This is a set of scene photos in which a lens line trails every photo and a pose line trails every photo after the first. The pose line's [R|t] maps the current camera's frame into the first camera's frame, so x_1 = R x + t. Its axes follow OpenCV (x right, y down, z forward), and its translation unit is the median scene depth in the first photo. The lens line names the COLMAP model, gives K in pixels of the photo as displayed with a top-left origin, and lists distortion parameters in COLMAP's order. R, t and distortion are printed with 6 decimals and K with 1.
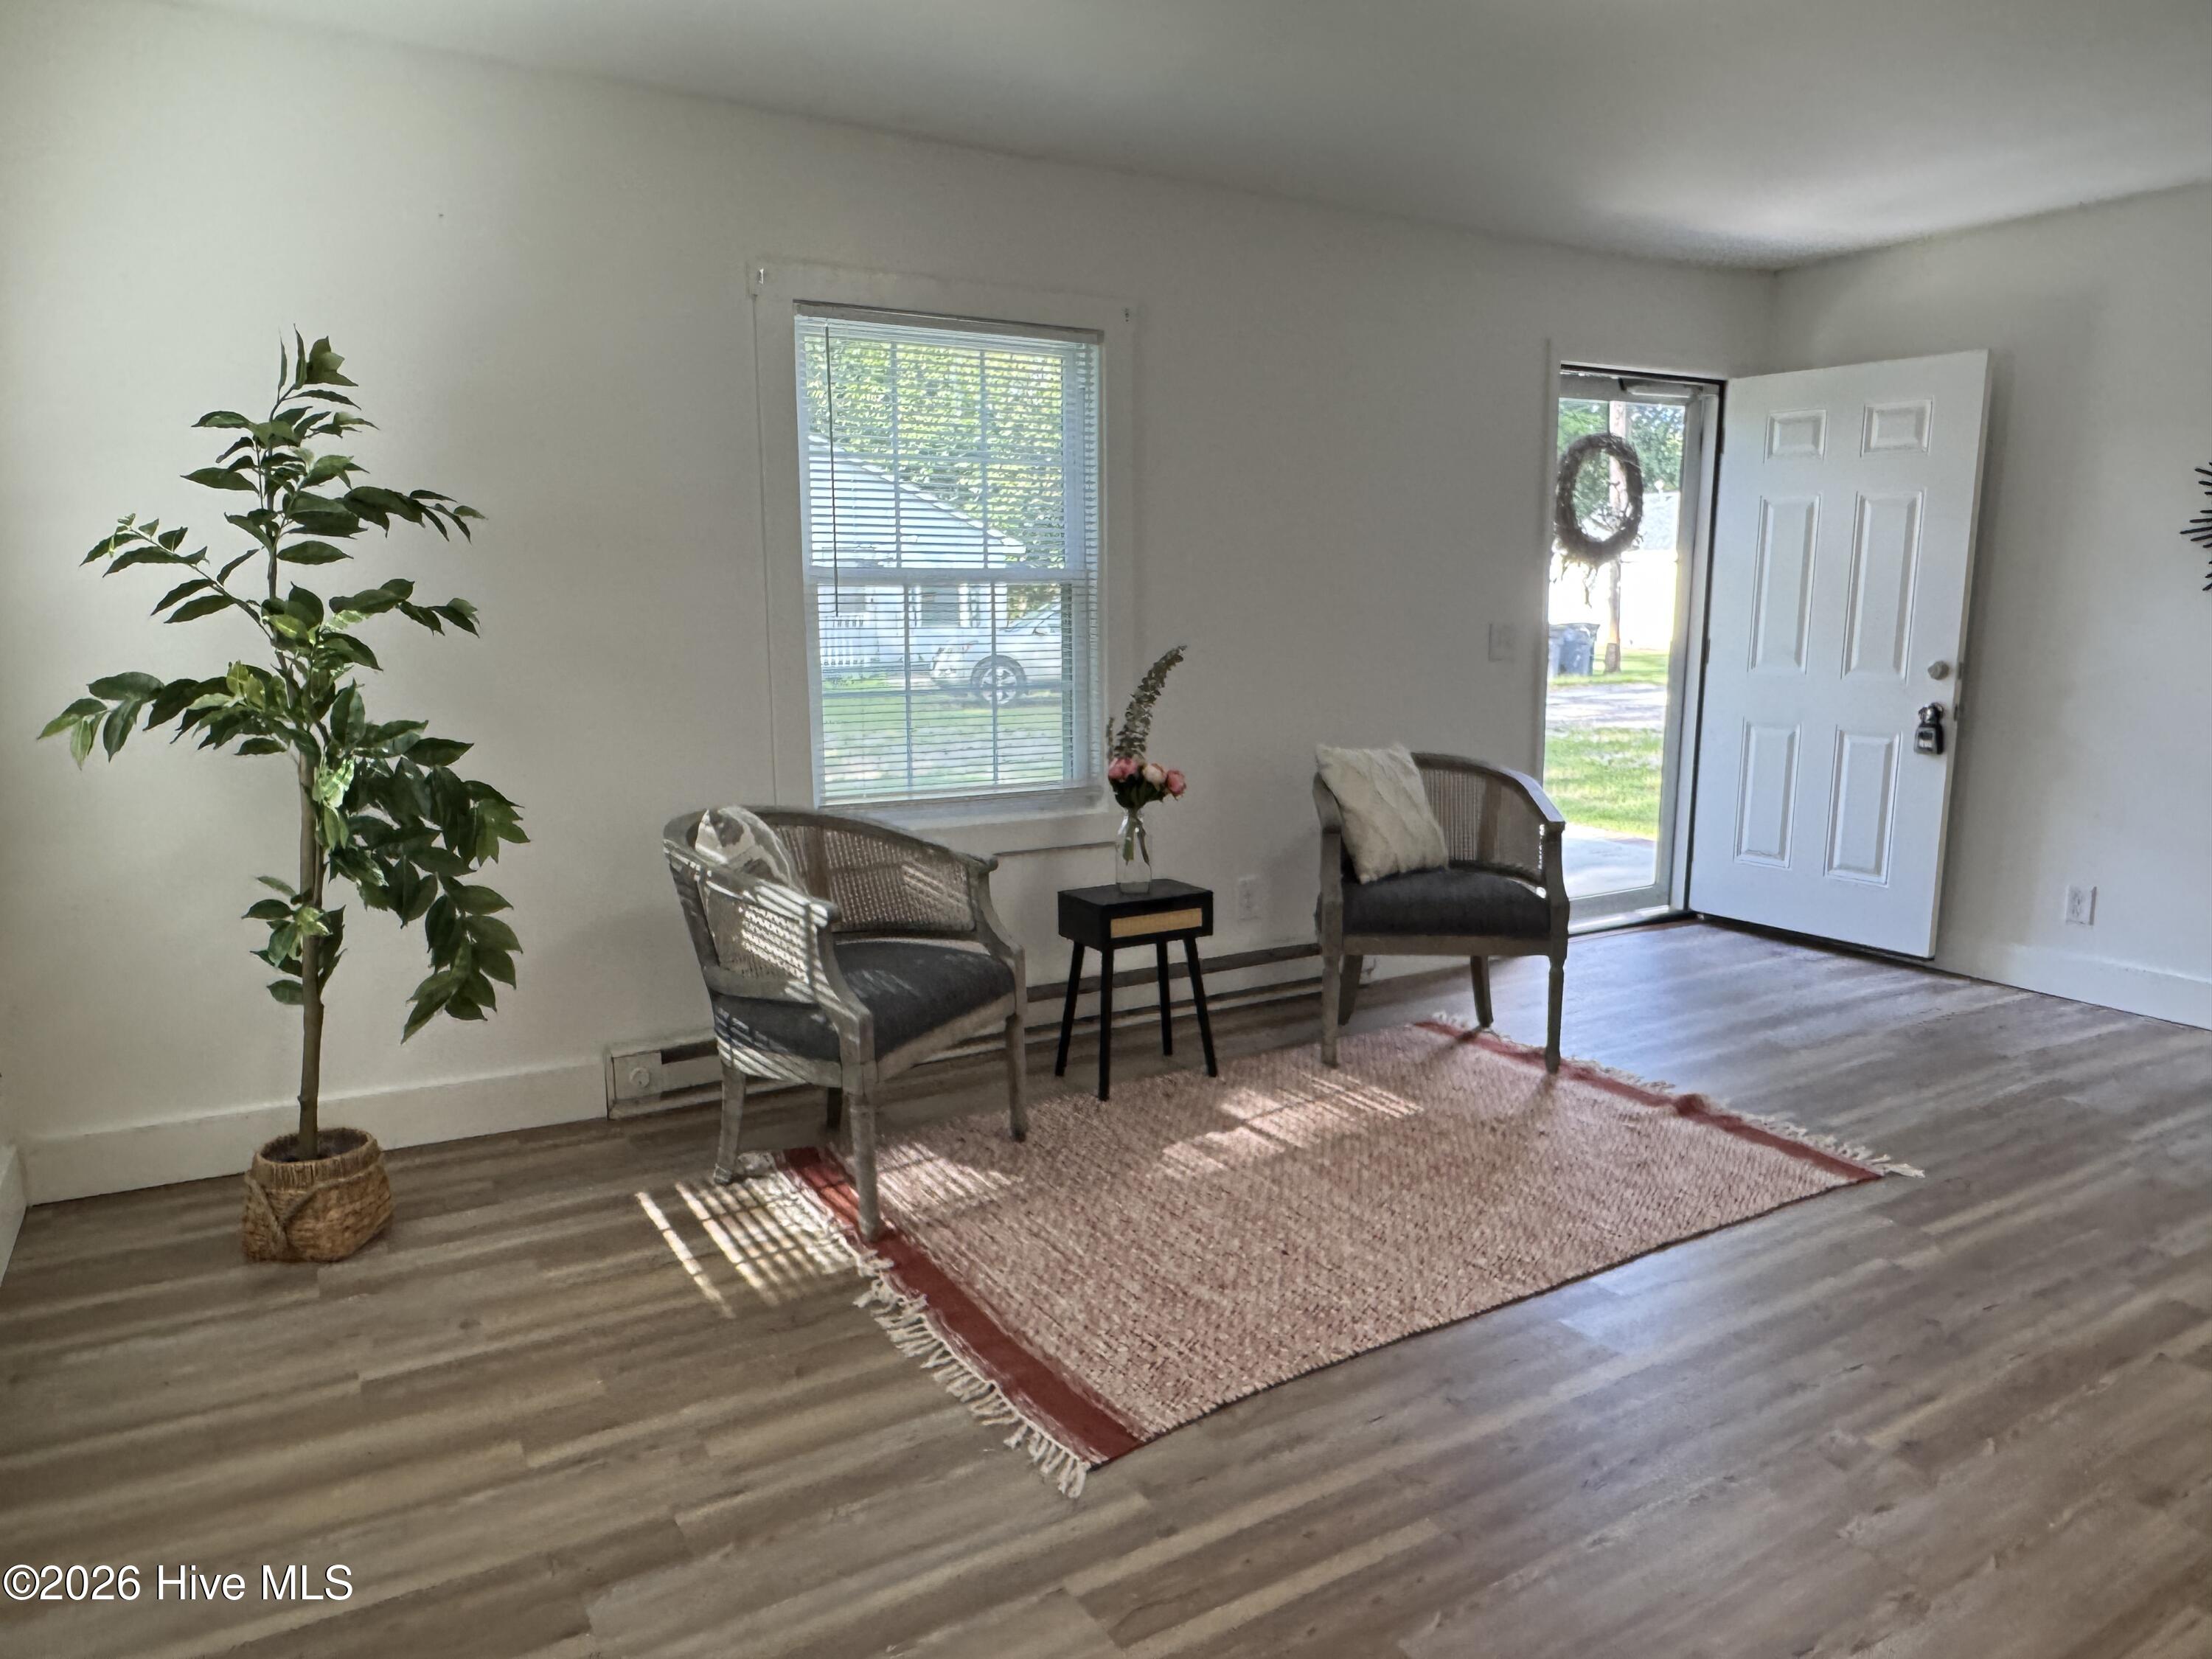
lens RADIAL K [[1468.8, 0, 1104.9], [0, 1468.8, 830.6], [0, 0, 1]] dist [-0.001292, -0.000860]
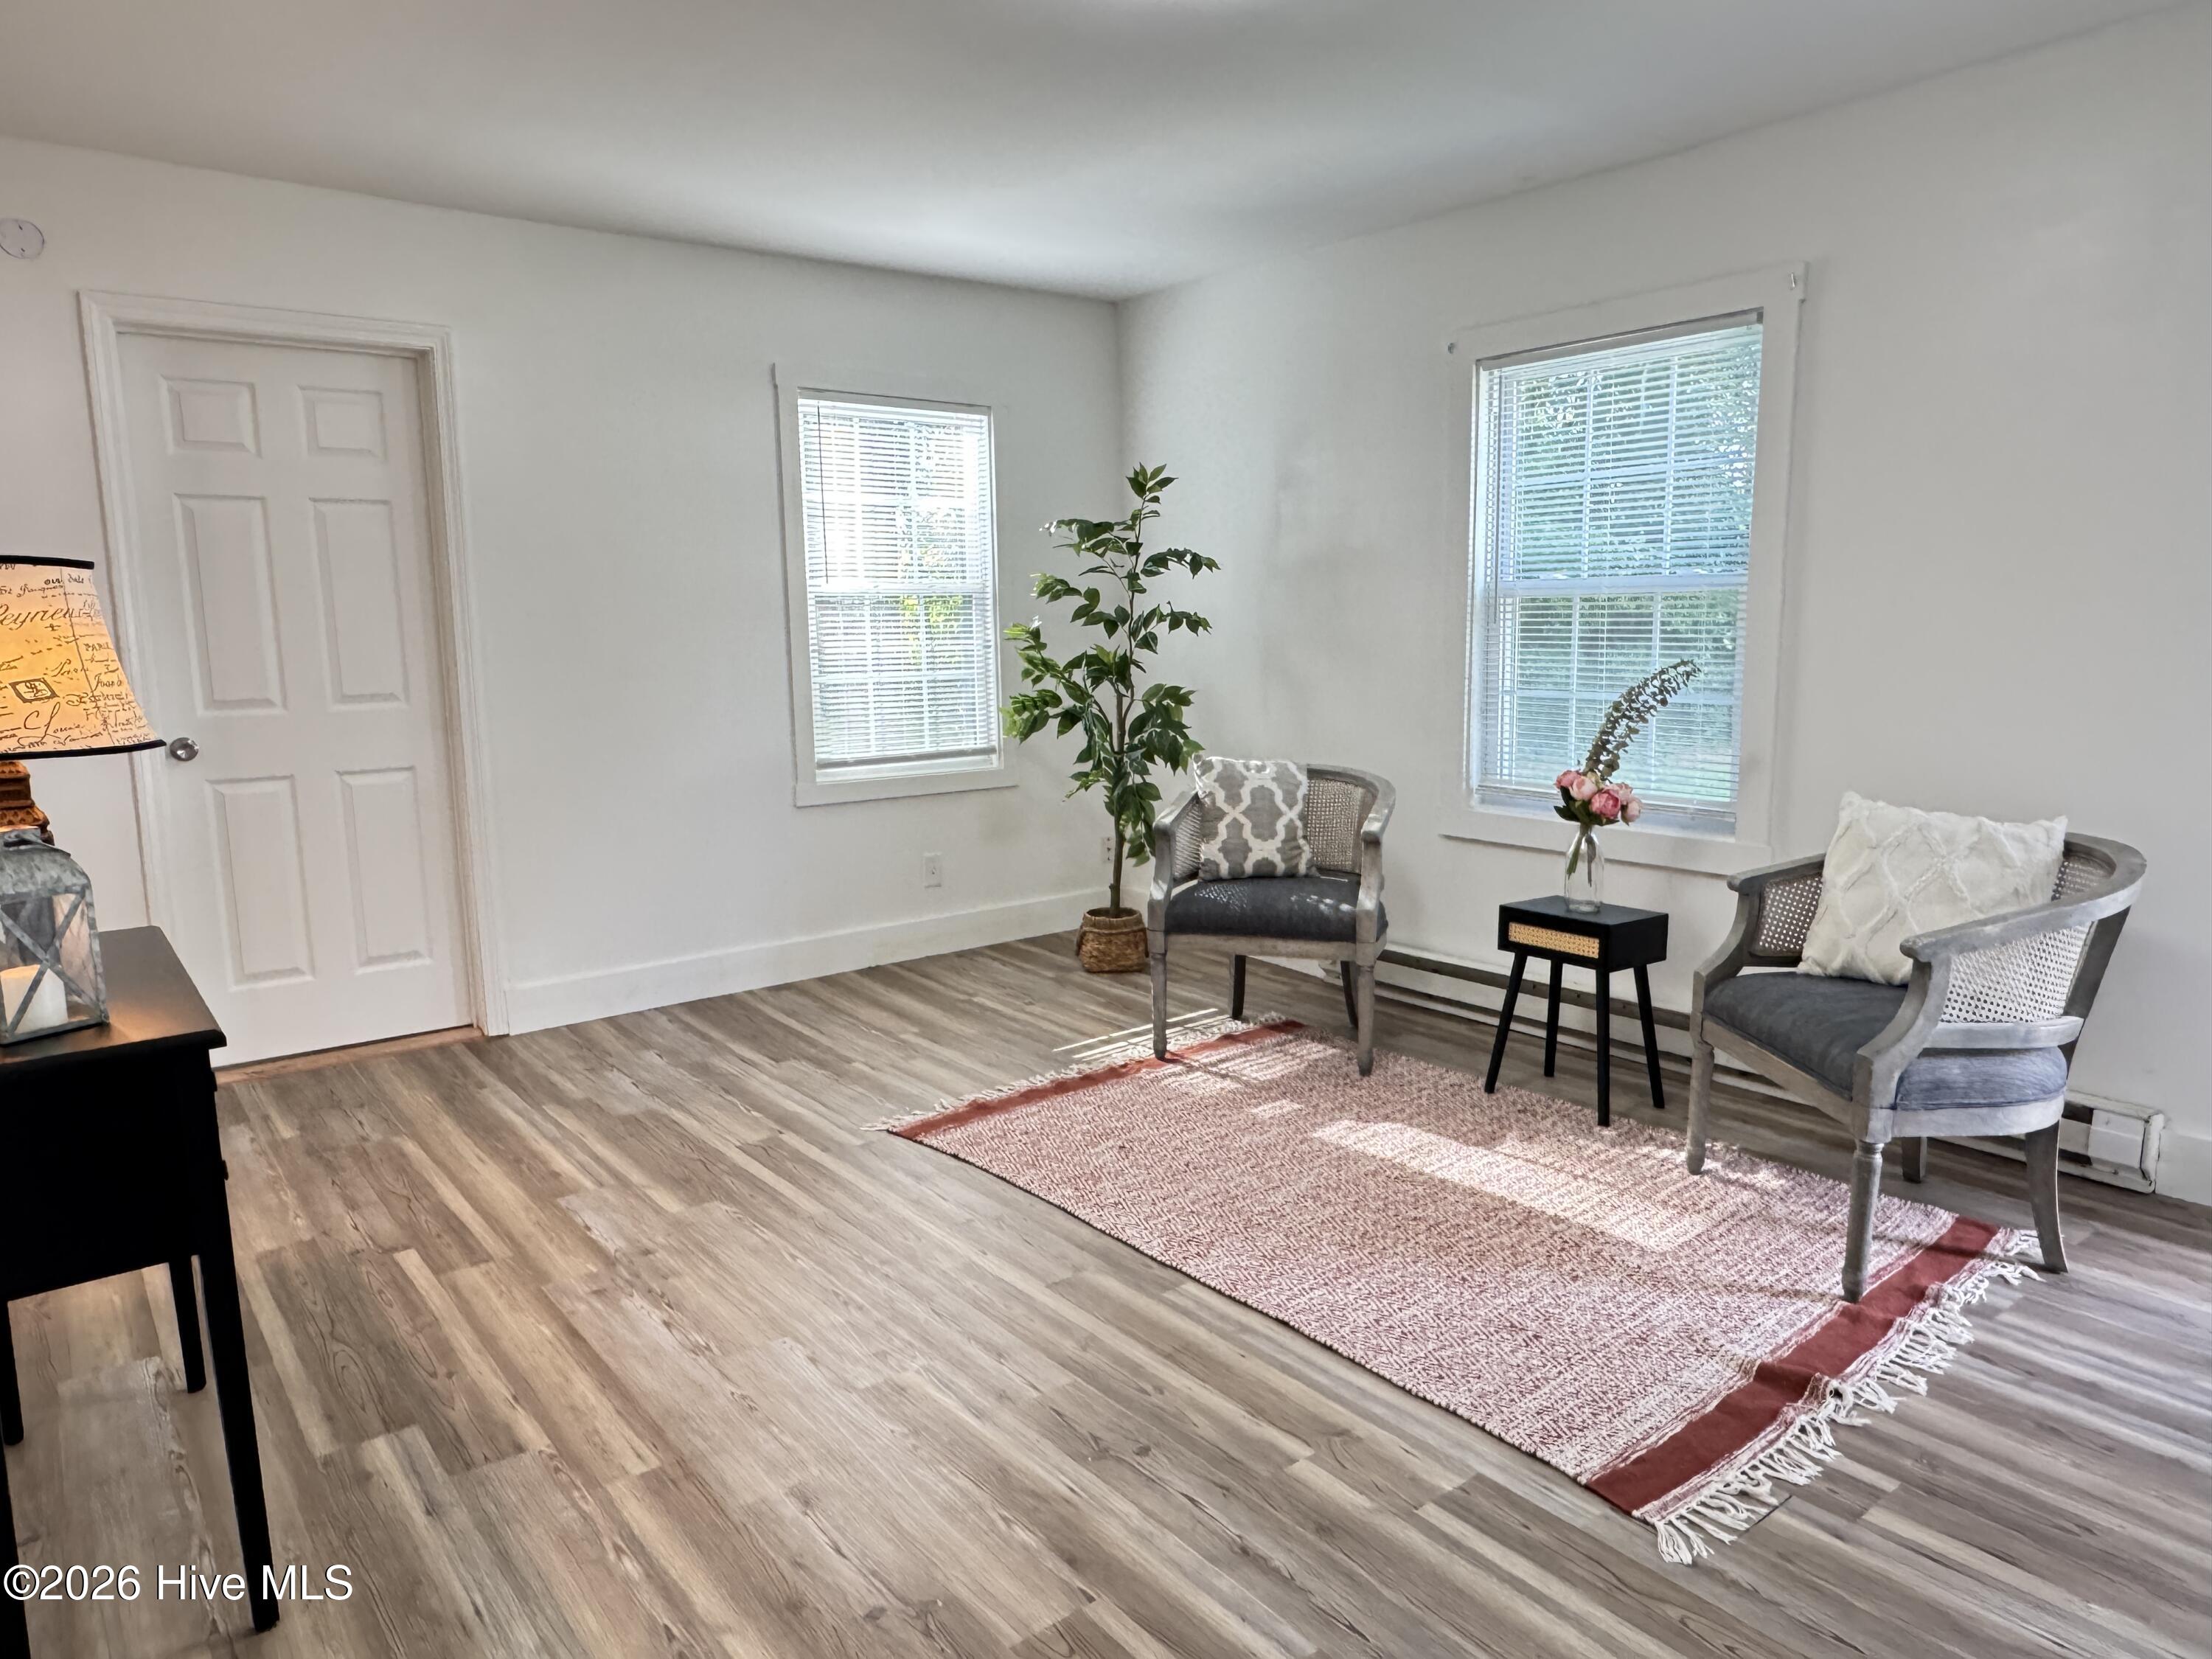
lens RADIAL K [[1421.3, 0, 1100.1], [0, 1421.3, 830.1], [0, 0, 1]] dist [-0.000163, 0.000377]
pose [[0.125082, 0.151468, -0.980516, 0.946810], [-0.140232, 0.981055, 0.133662, -0.096894], [0.982186, 0.120781, 0.143953, 0.574392]]
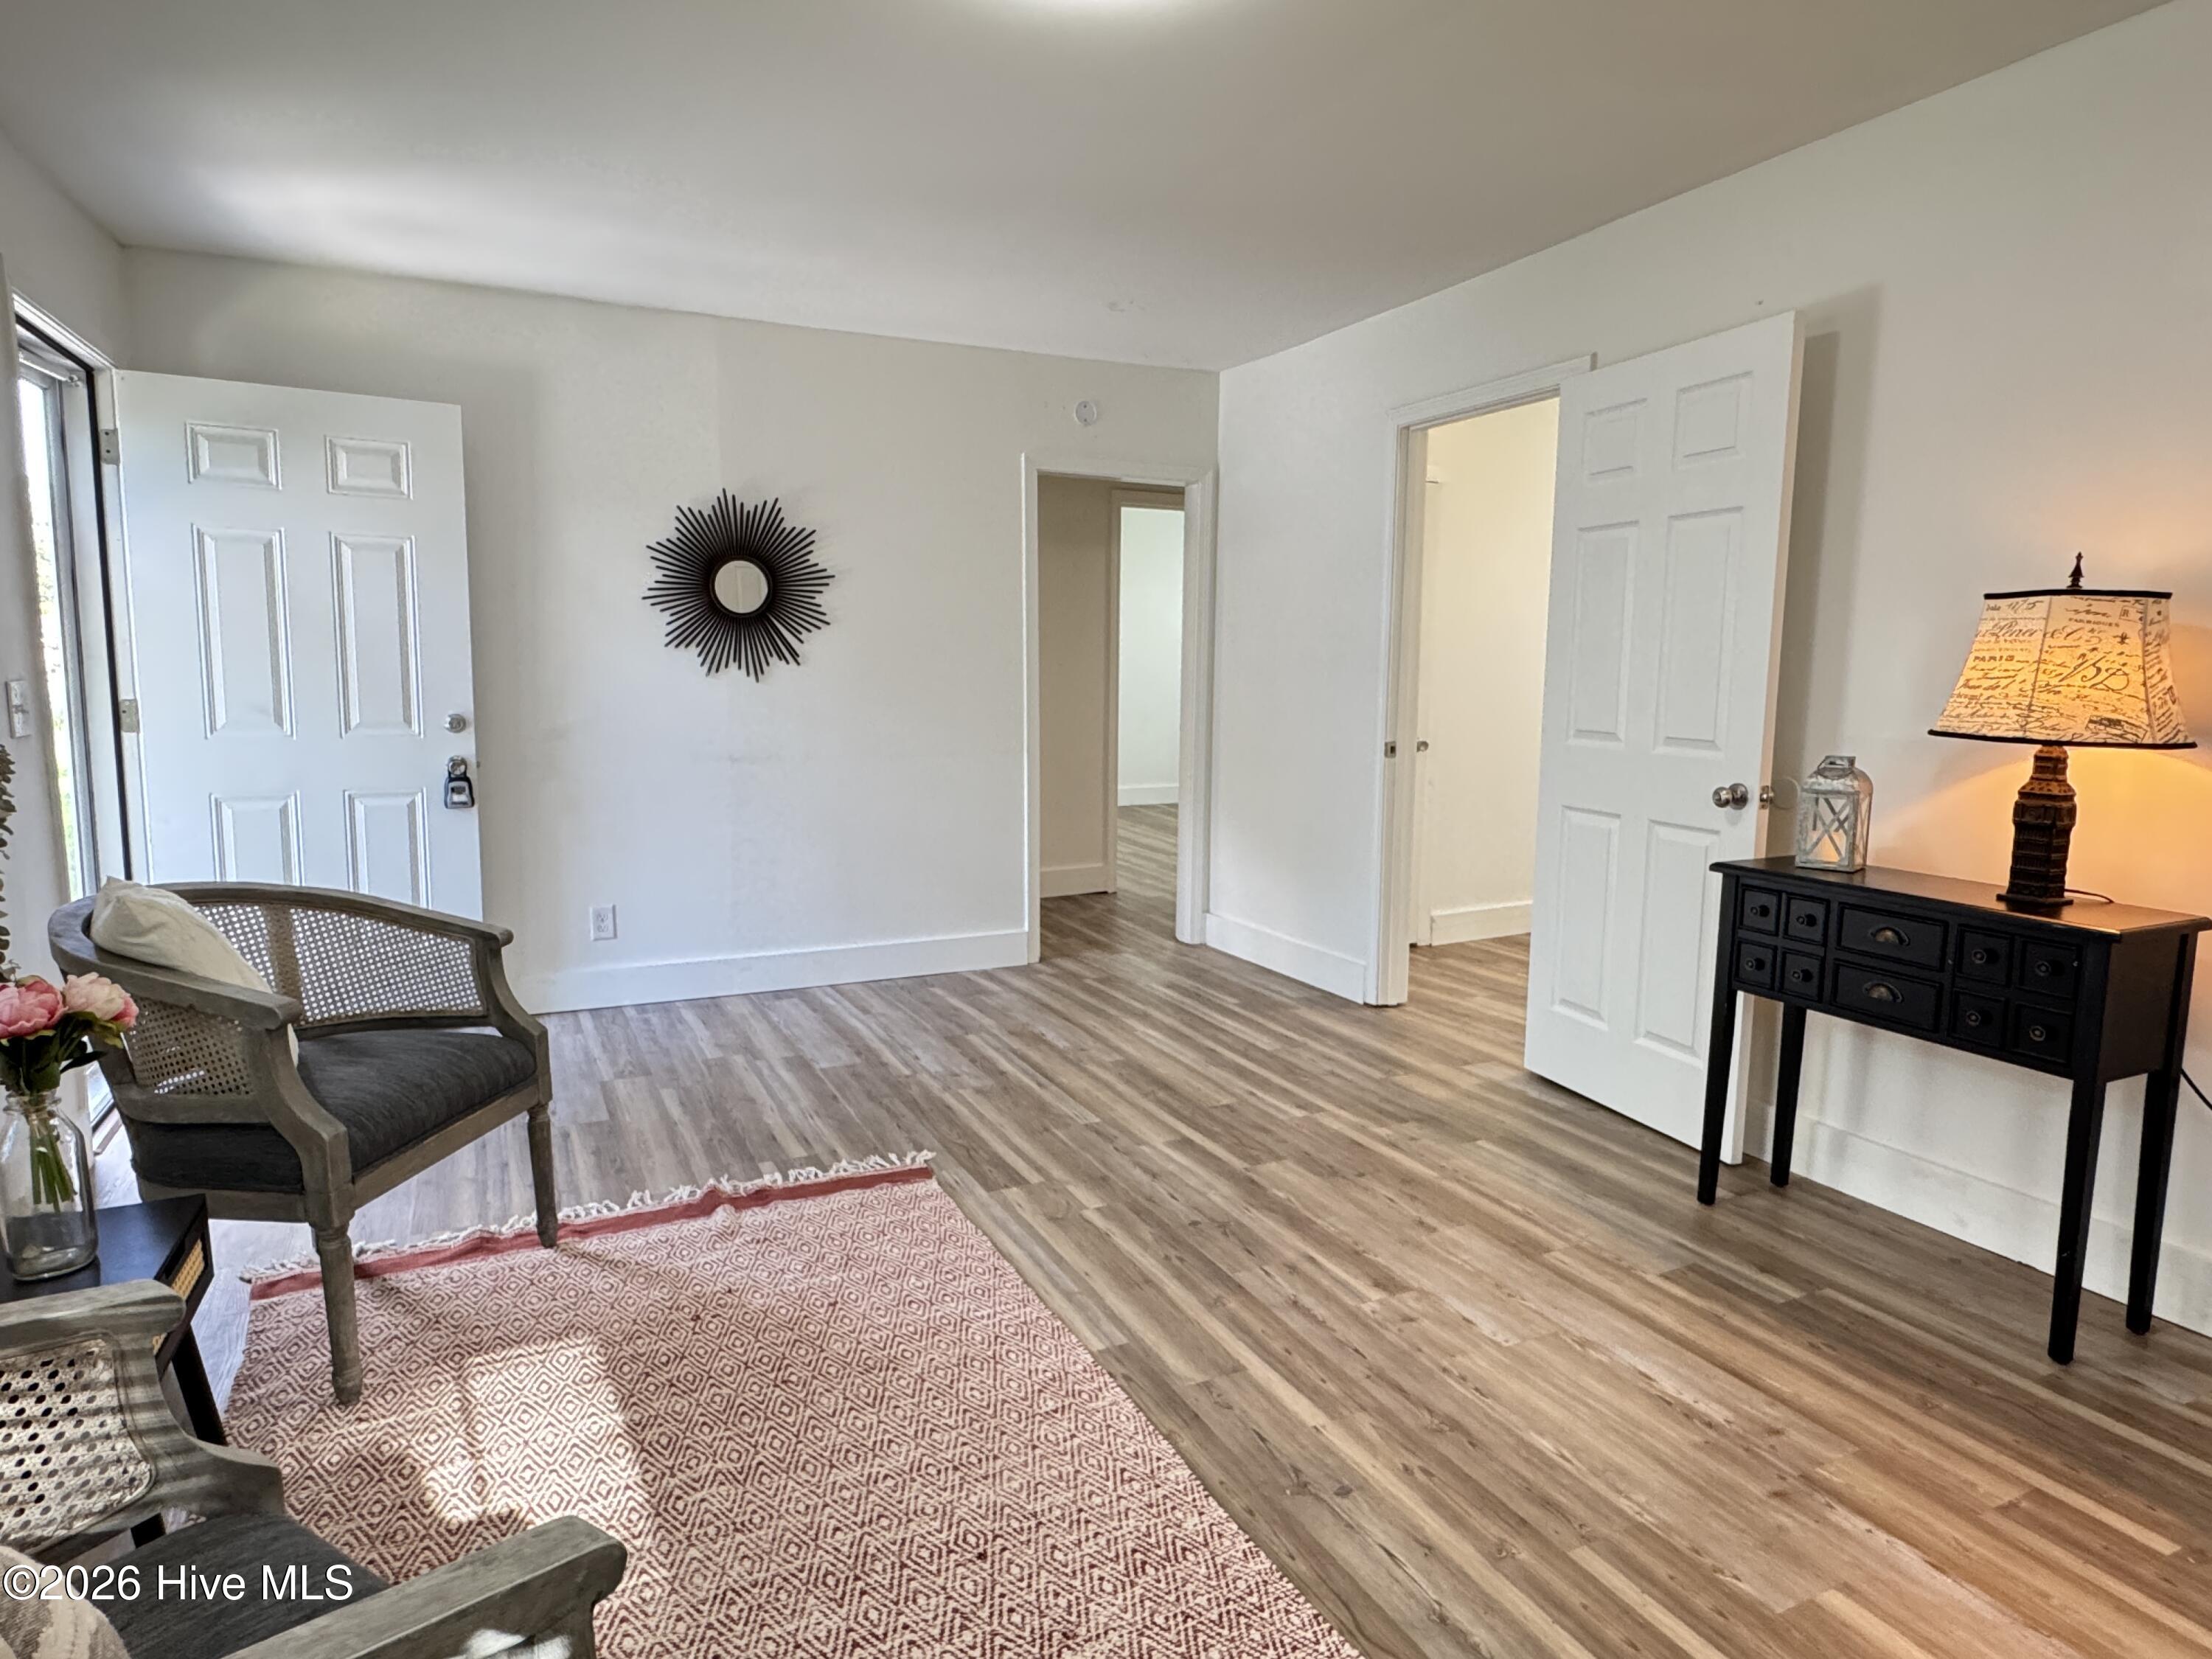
lens RADIAL K [[1288.4, 0, 1102.1], [0, 1288.4, 839.3], [0, 0, 1]] dist [-0.007640, -0.000180]
pose [[0.088149, -0.135046, 0.986910, -0.347123], [0.149993, 0.981270, 0.120877, -0.095421], [-0.984750, 0.137374, 0.106754, 0.650025]]
